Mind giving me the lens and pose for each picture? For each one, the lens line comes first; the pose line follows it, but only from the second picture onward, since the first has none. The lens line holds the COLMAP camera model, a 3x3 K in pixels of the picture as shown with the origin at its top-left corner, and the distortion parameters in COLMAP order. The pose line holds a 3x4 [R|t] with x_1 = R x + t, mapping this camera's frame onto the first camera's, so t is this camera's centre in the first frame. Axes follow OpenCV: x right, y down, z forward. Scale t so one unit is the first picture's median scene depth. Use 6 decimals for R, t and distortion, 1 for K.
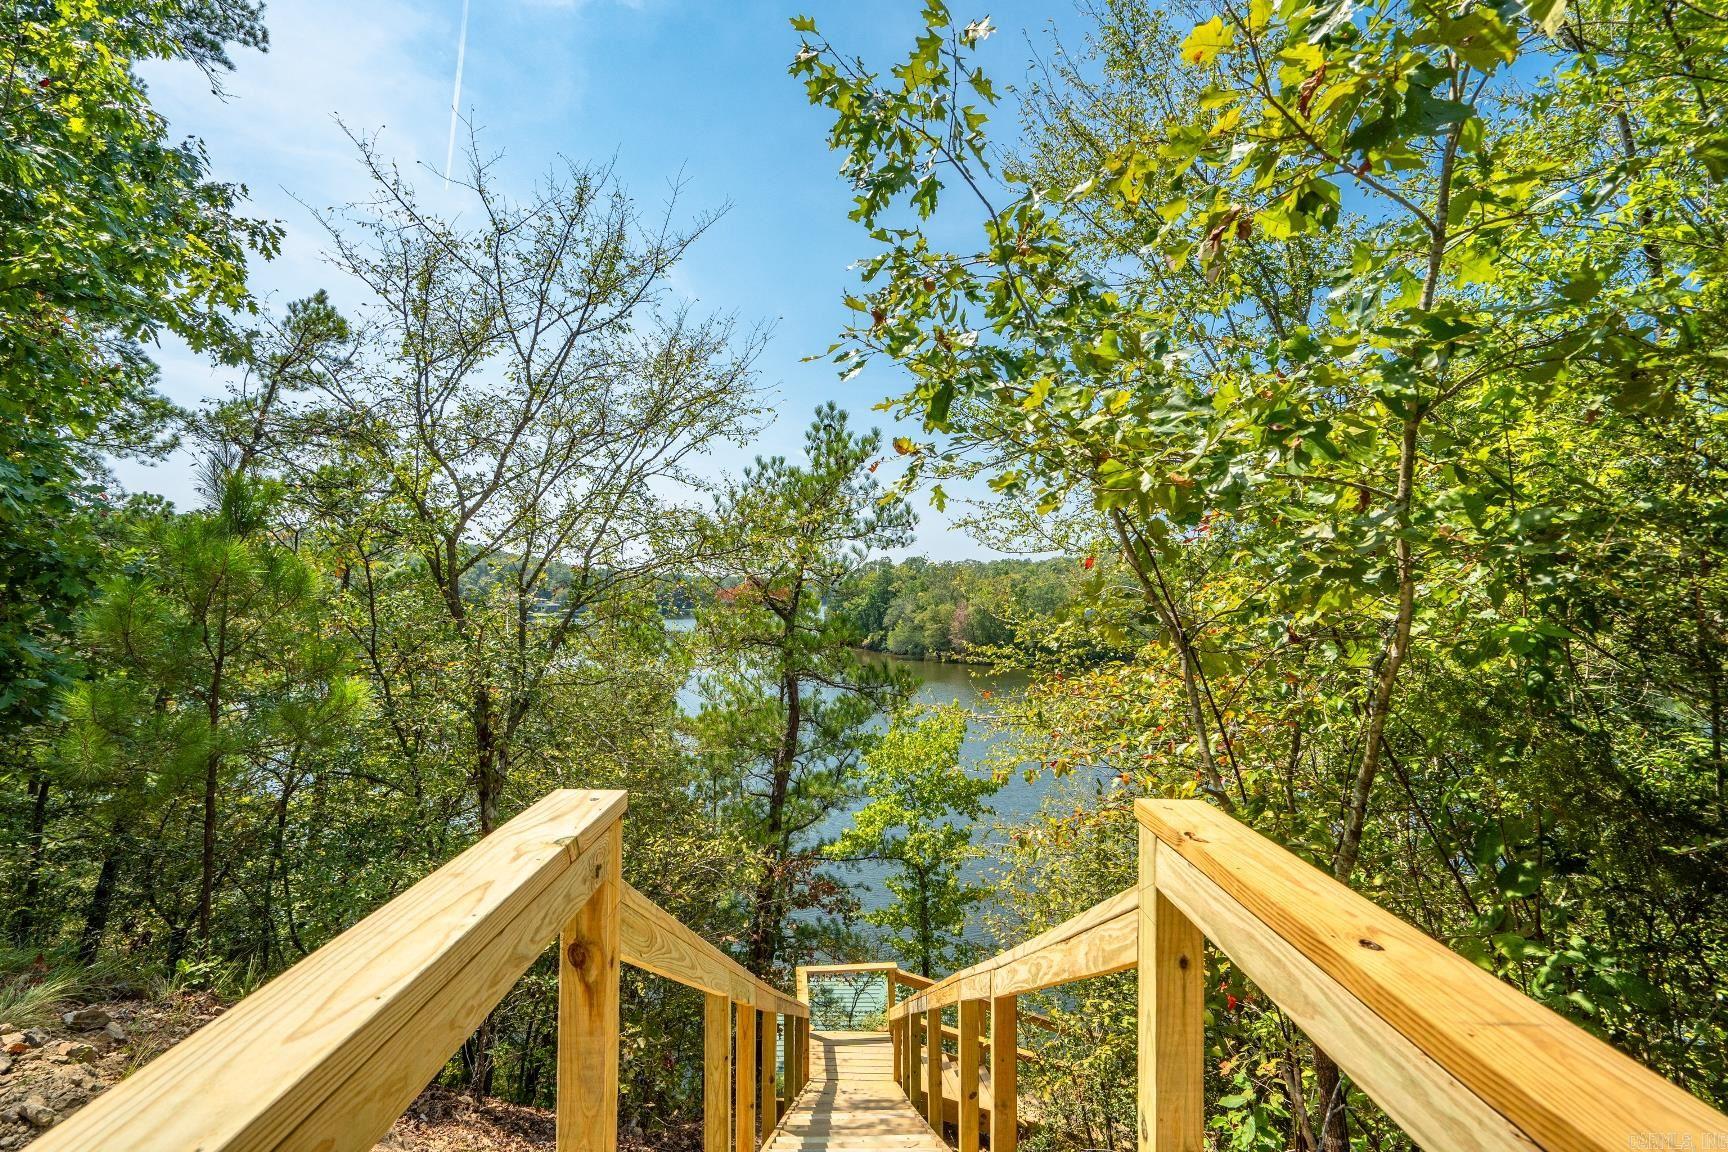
lens RADIAL K [[785.4, 0, 860.0], [0, 785.4, 578.3], [0, 0, 1]] dist [-0.001505, -0.000738]
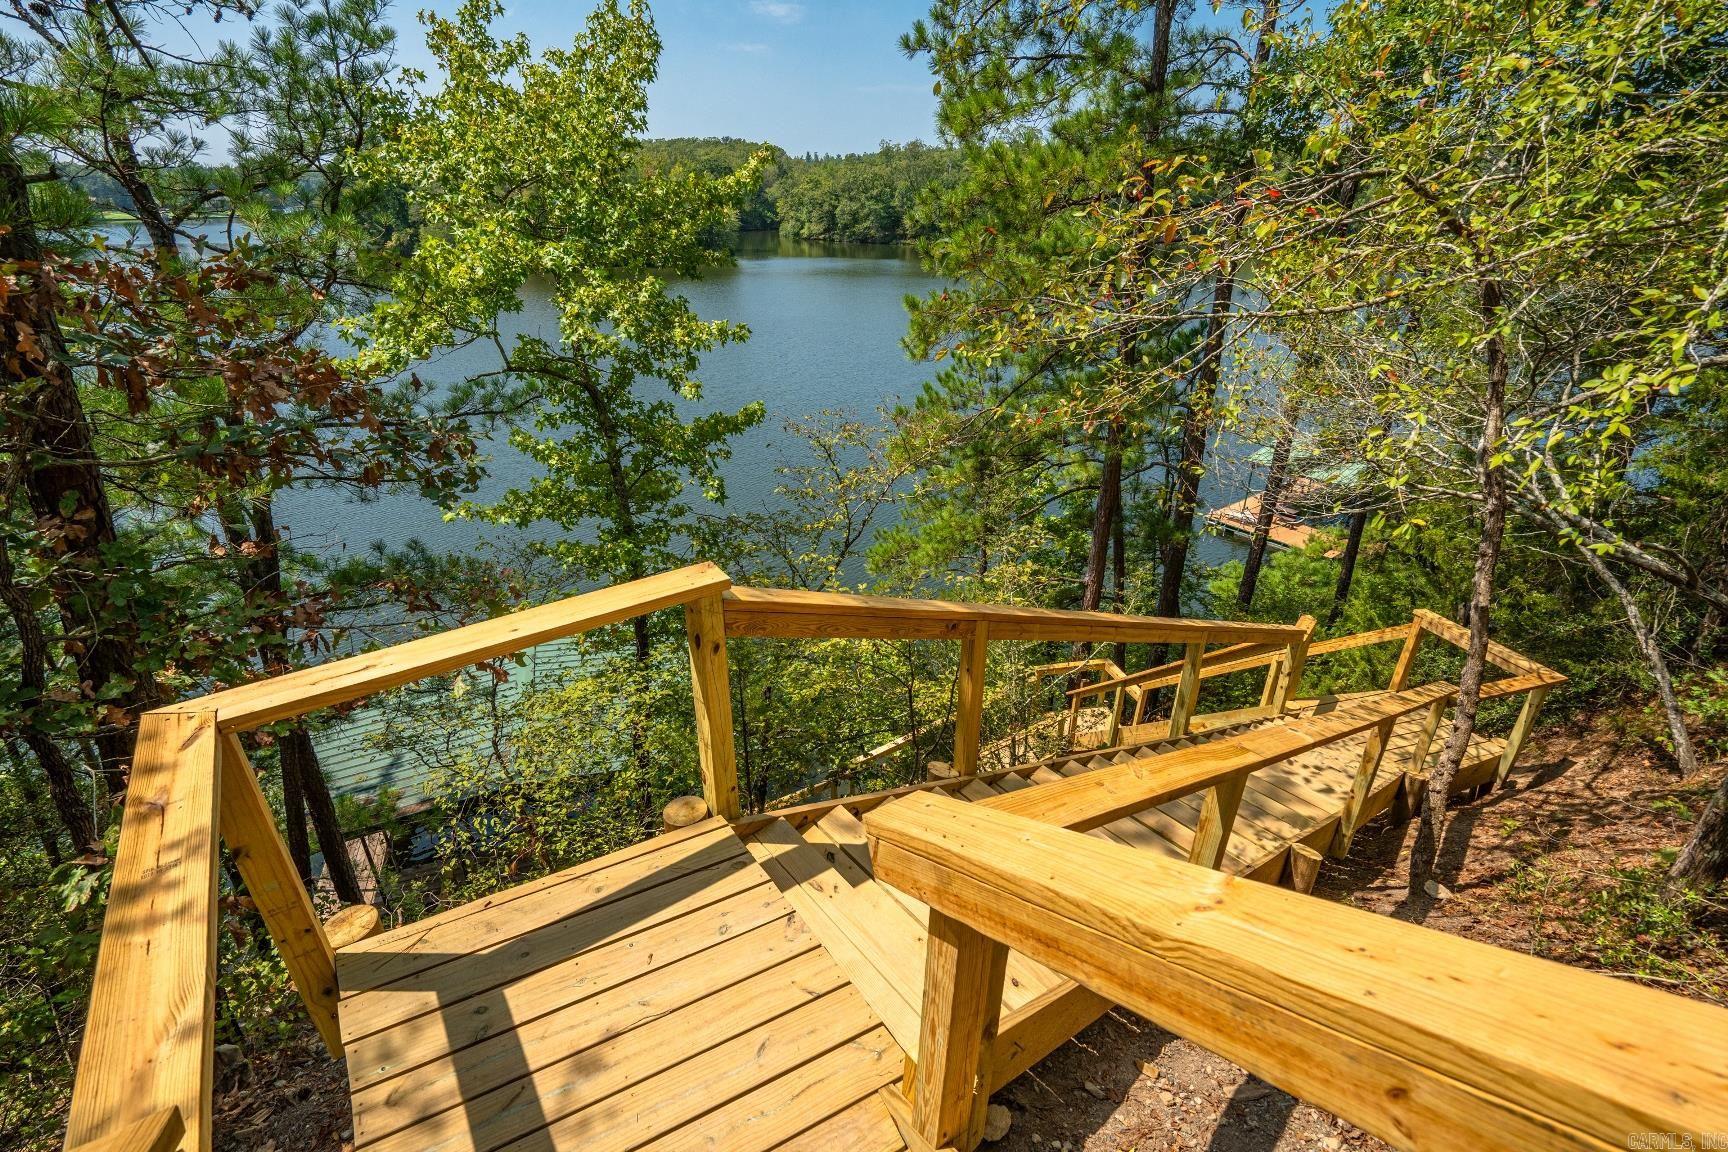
lens RADIAL K [[785.4, 0, 862.7], [0, 785.4, 575.4], [0, 0, 1]] dist [-0.001505, -0.000738]
pose [[0.869895, -0.218871, 0.442017, -0.017564], [-0.005202, 0.892032, 0.451942, 0.401190], [-0.493210, -0.395441, 0.774835, 0.824708]]
